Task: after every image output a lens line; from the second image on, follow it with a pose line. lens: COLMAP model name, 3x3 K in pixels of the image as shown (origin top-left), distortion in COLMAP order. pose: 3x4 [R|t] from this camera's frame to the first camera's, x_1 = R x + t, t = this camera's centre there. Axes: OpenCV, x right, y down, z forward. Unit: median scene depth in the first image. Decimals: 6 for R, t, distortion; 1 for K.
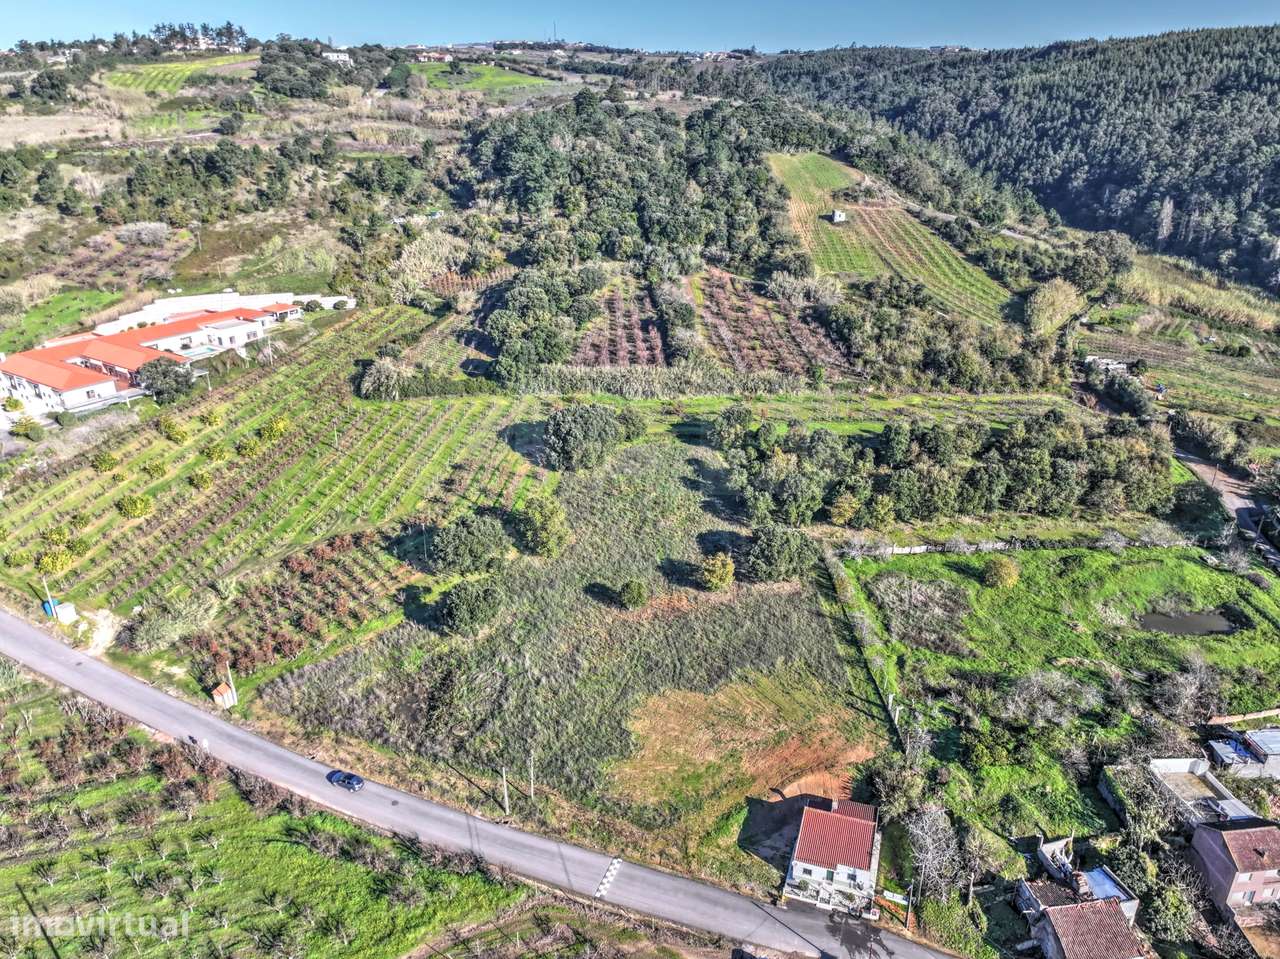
lens RADIAL K [[899.2, 0, 639.2], [0, 899.2, 480.9], [0, 0, 1]] dist [-0.004909, 0.023371]
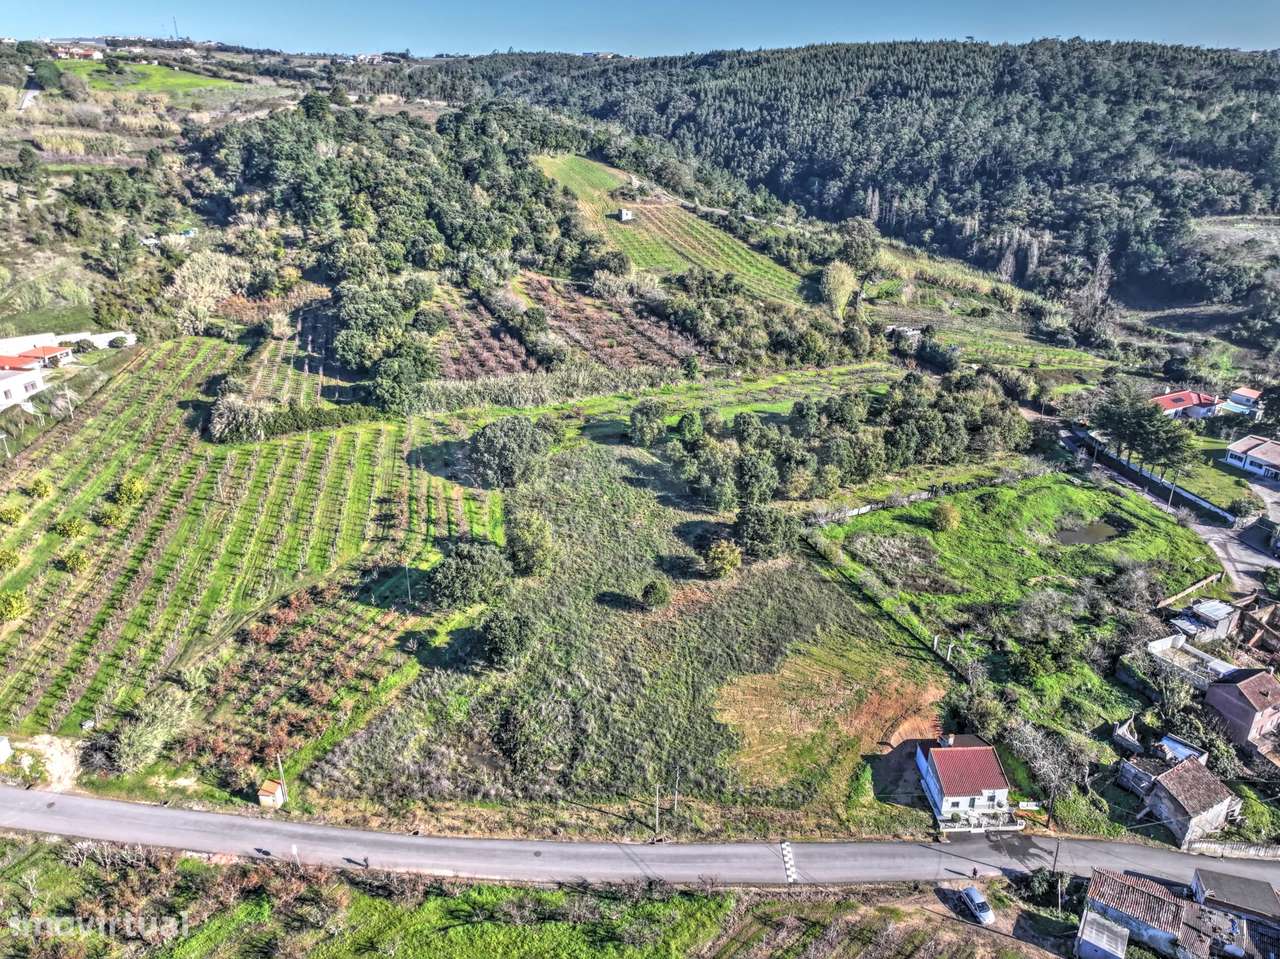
lens RADIAL K [[899.2, 0, 638.5], [0, 899.2, 482.8], [0, 0, 1]] dist [-0.004909, 0.023371]
pose [[0.933700, -0.142102, 0.328651, -0.219497], [0.142926, 0.989494, 0.021785, -0.014026], [-0.328293, 0.026632, 0.944200, 0.039449]]
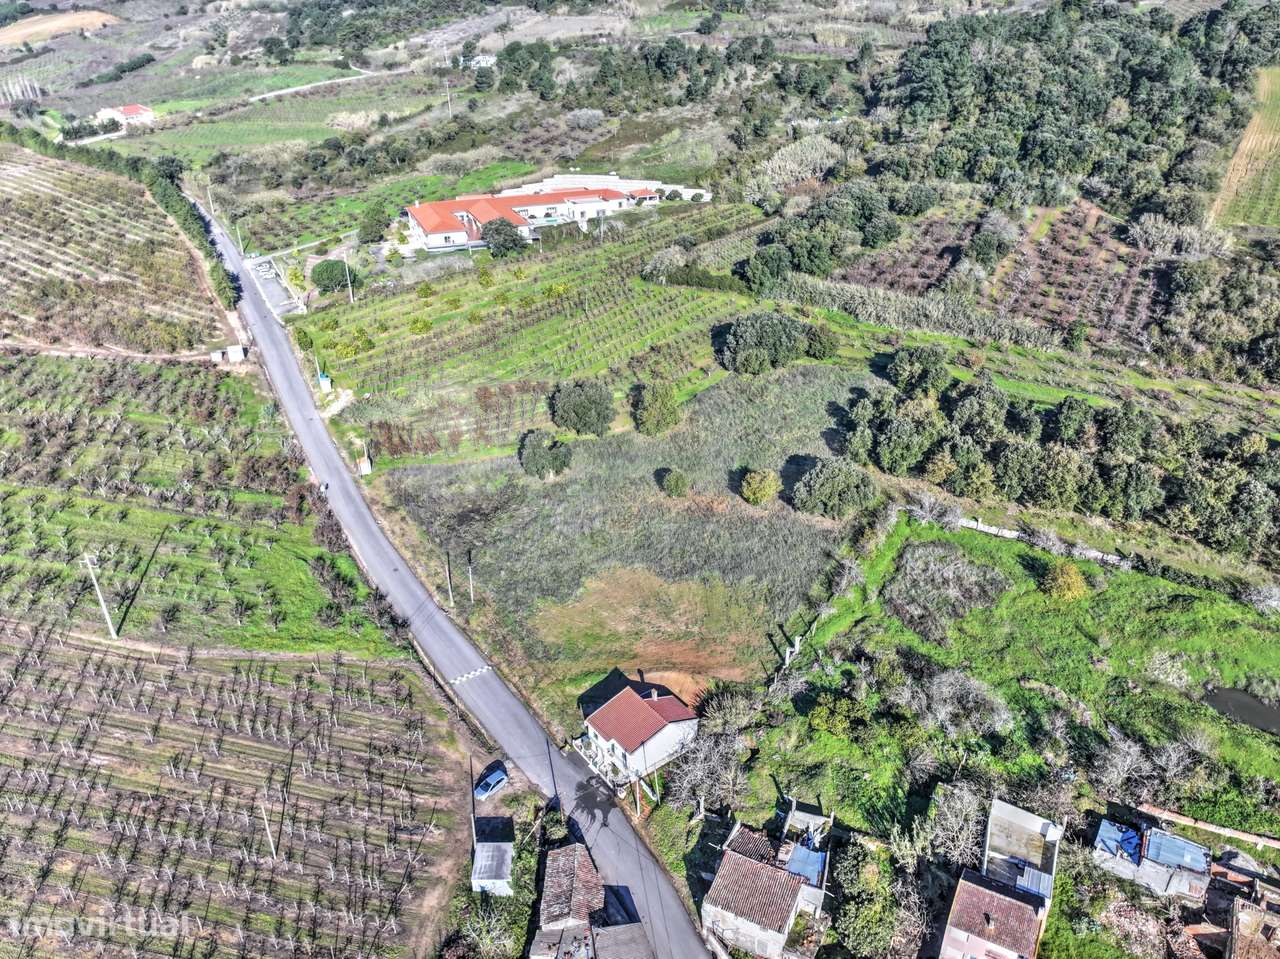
lens RADIAL K [[899.2, 0, 640.8], [0, 899.2, 479.5], [0, 0, 1]] dist [-0.004909, 0.023371]
pose [[0.821423, 0.268852, -0.502974, 0.321573], [-0.224119, 0.963134, 0.148804, -0.017872], [0.524437, -0.009504, 0.851396, 0.048337]]
